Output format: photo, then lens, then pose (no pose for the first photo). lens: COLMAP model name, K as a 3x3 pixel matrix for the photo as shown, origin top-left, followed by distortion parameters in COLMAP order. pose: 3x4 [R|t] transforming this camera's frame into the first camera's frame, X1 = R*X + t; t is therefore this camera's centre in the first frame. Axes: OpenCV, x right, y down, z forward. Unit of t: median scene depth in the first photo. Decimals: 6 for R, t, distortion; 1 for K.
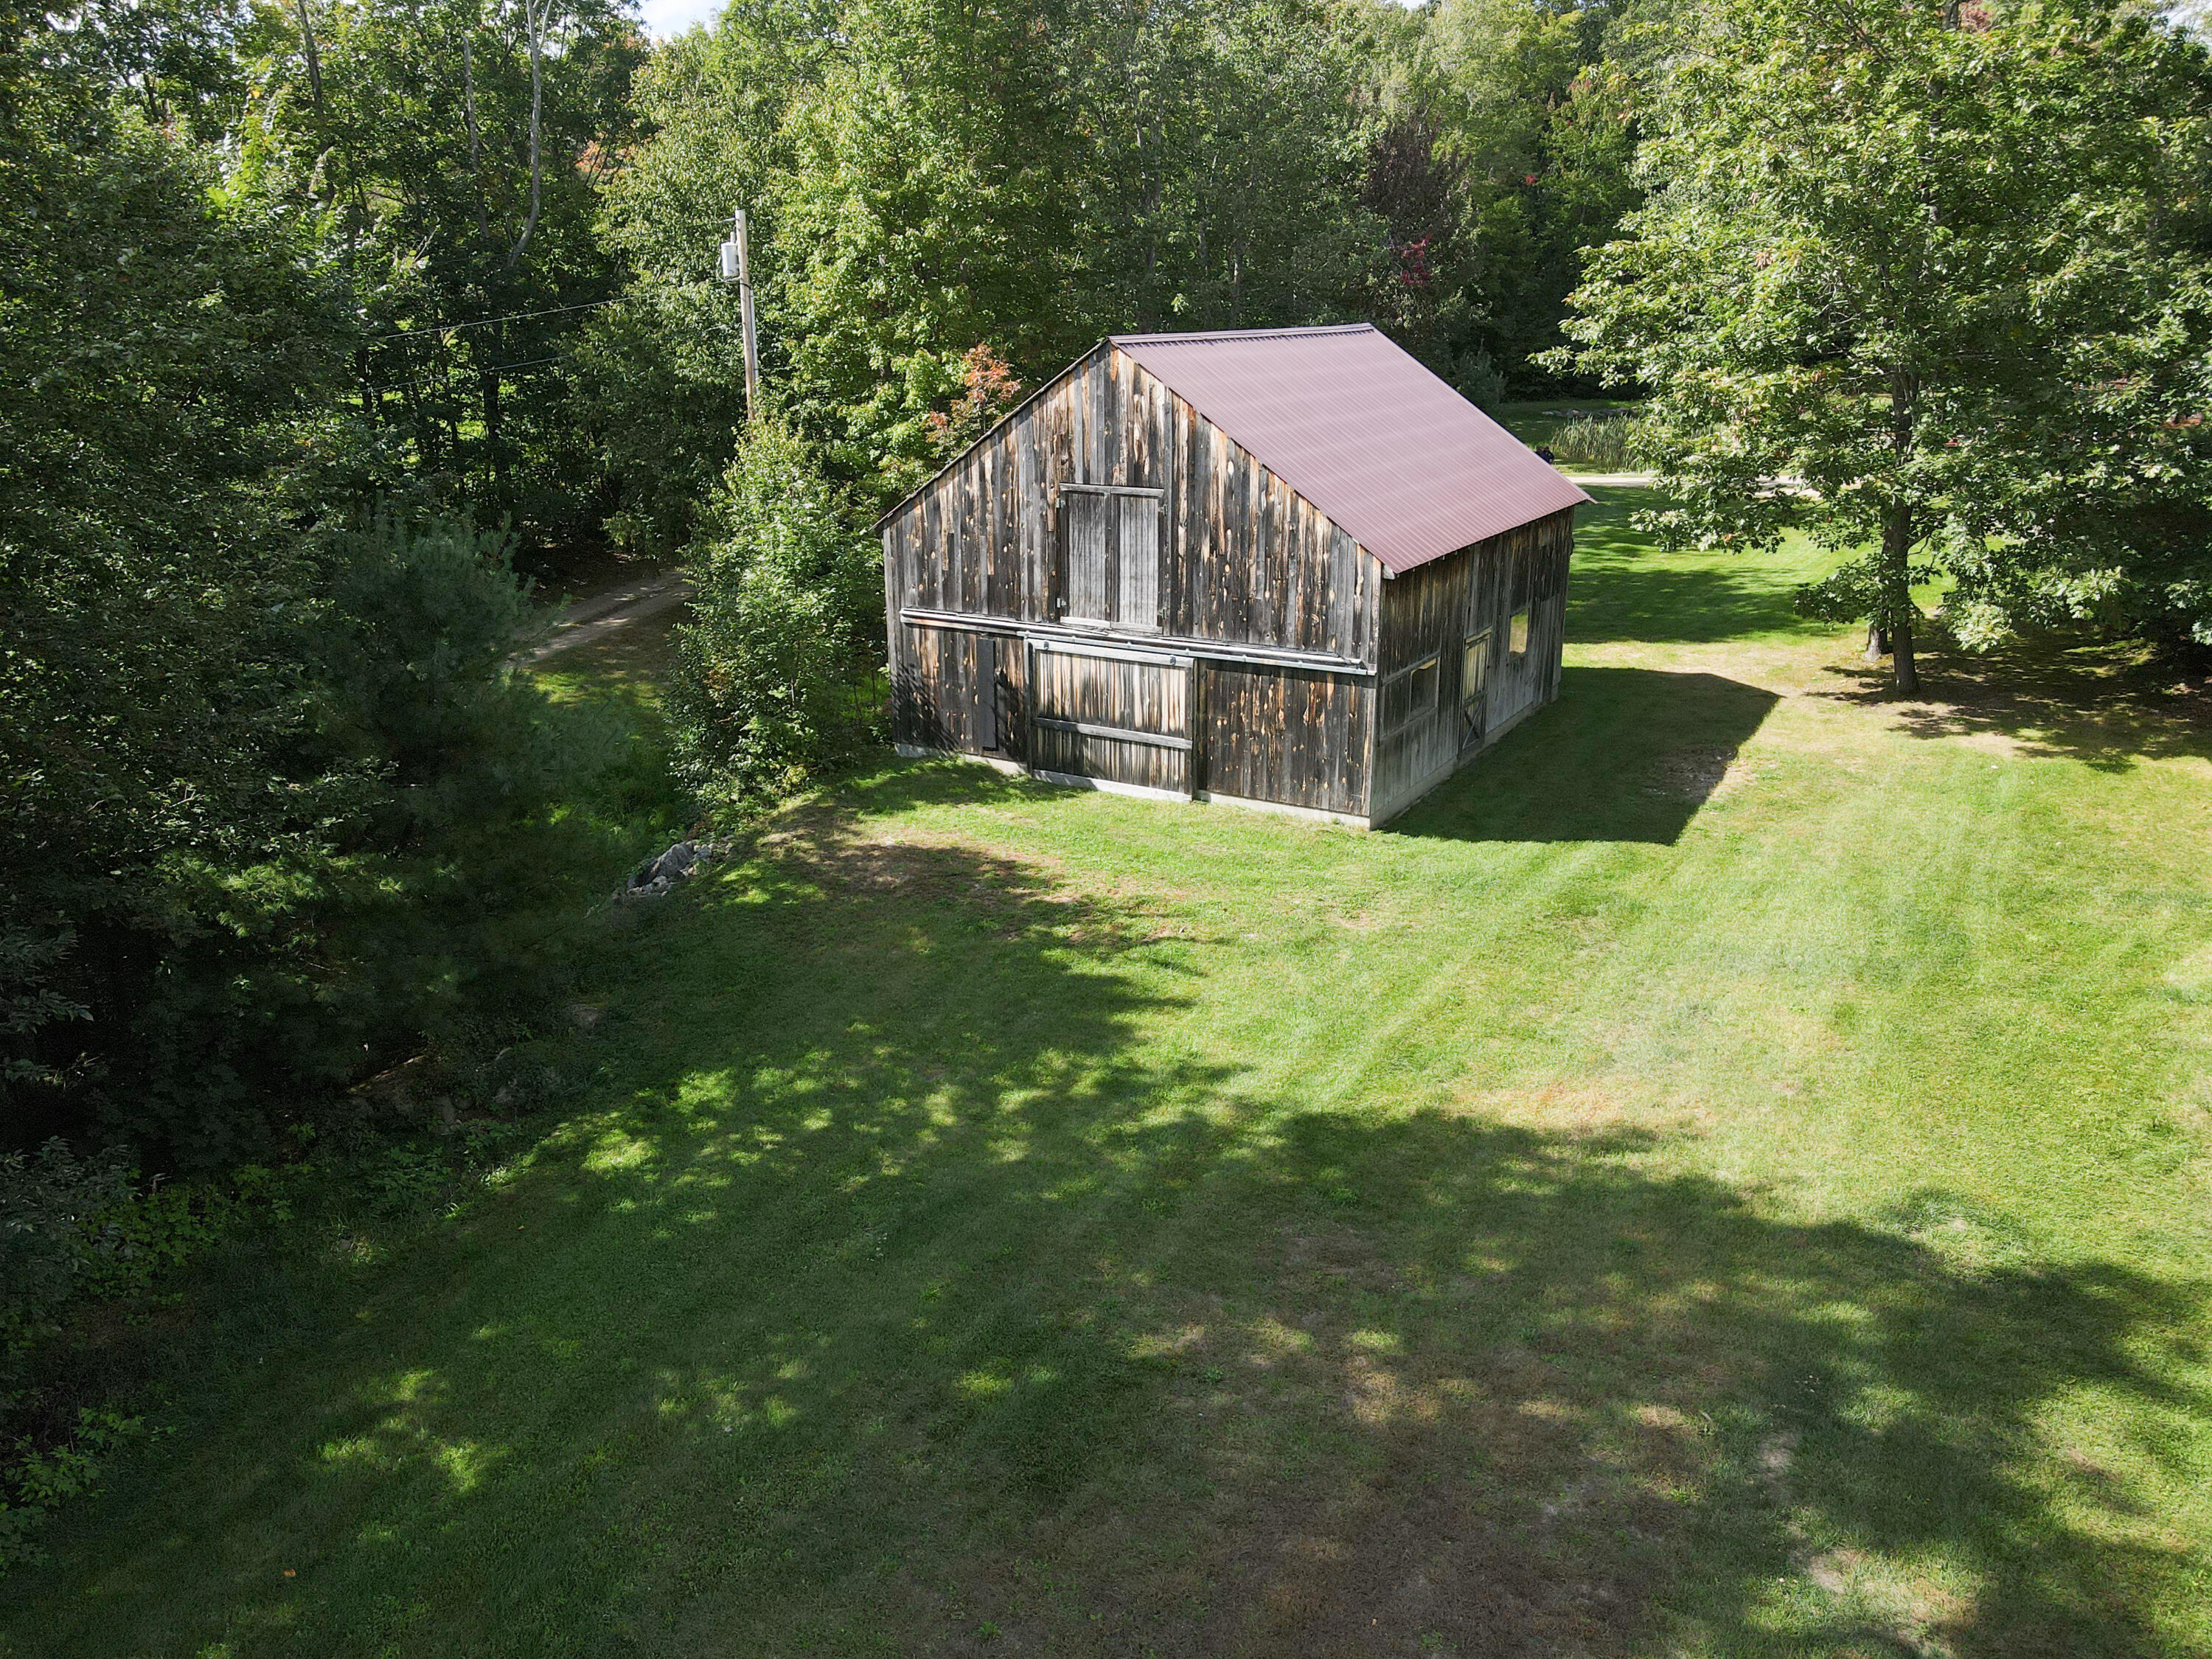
lens RADIAL K [[1563.5, 0, 1114.4], [0, 1563.5, 835.3], [0, 0, 1]] dist [-0.003769, 0.019204]
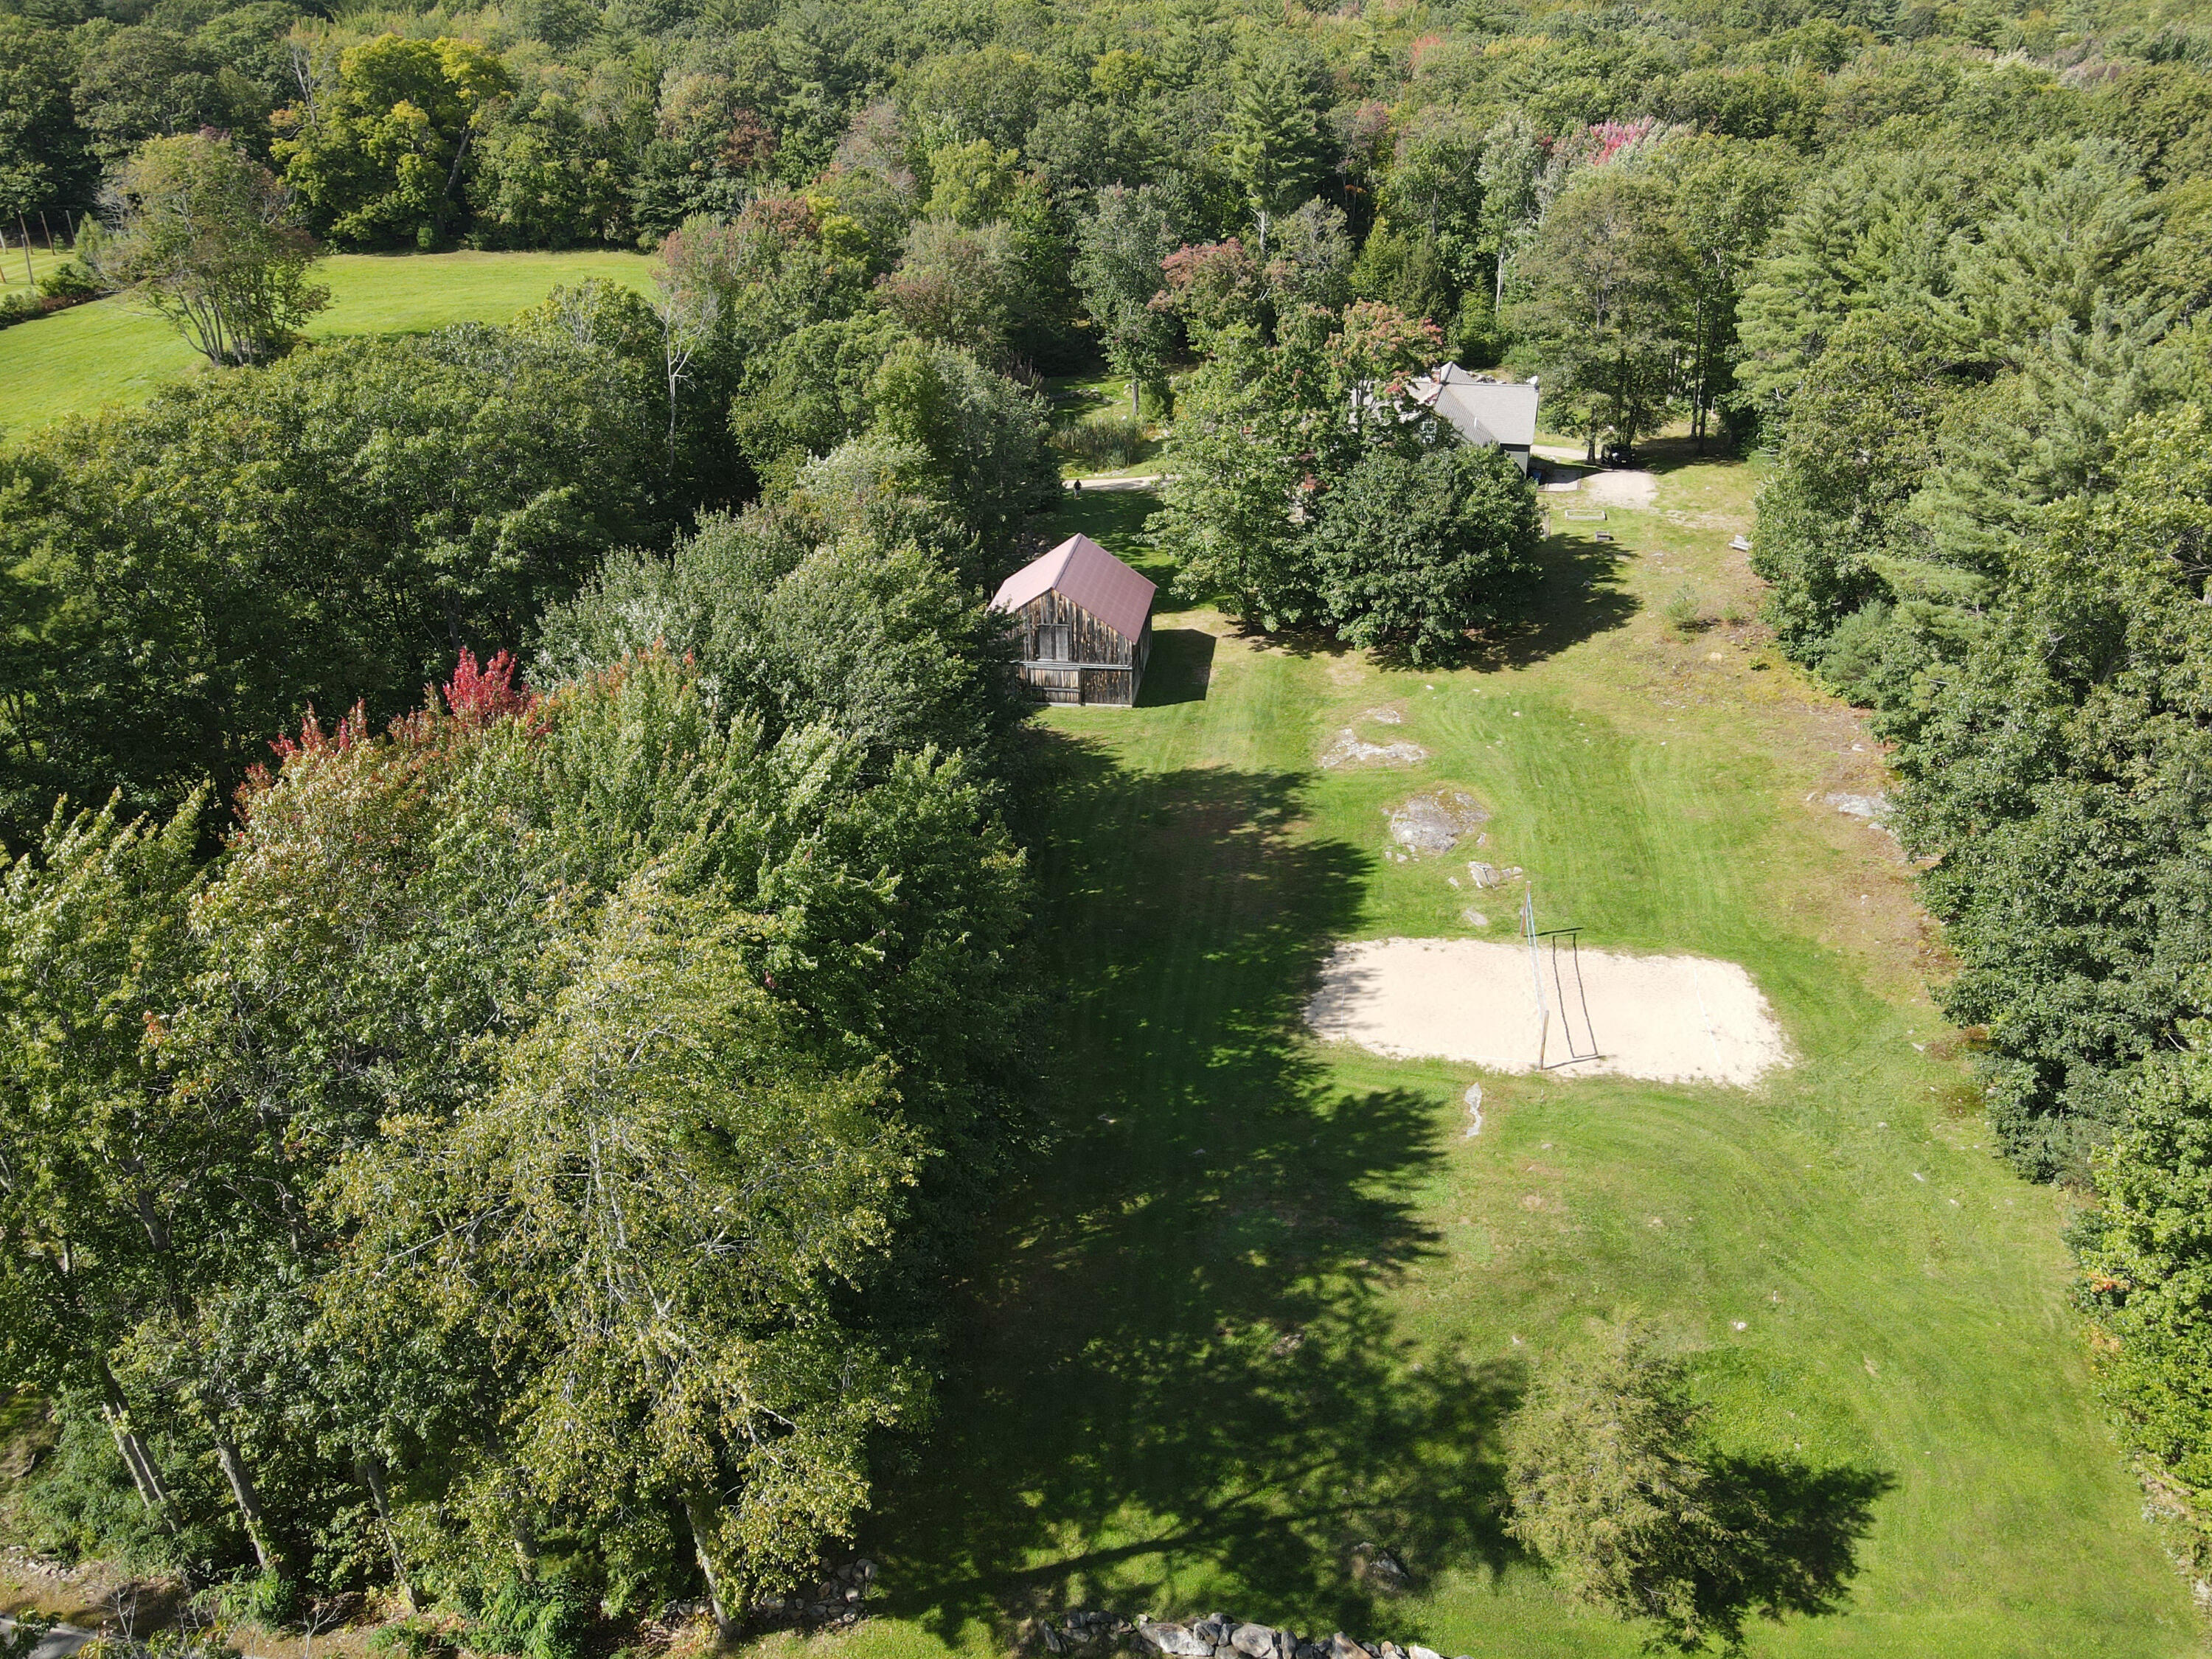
lens RADIAL K [[1563.5, 0, 1105.1], [0, 1563.5, 827.2], [0, 0, 1]] dist [-0.003769, 0.019204]
pose [[0.921046, -0.178842, 0.345962, -1.242868], [0.128004, 0.977989, 0.164780, -0.349033], [-0.367817, -0.107485, 0.923665, -2.474205]]
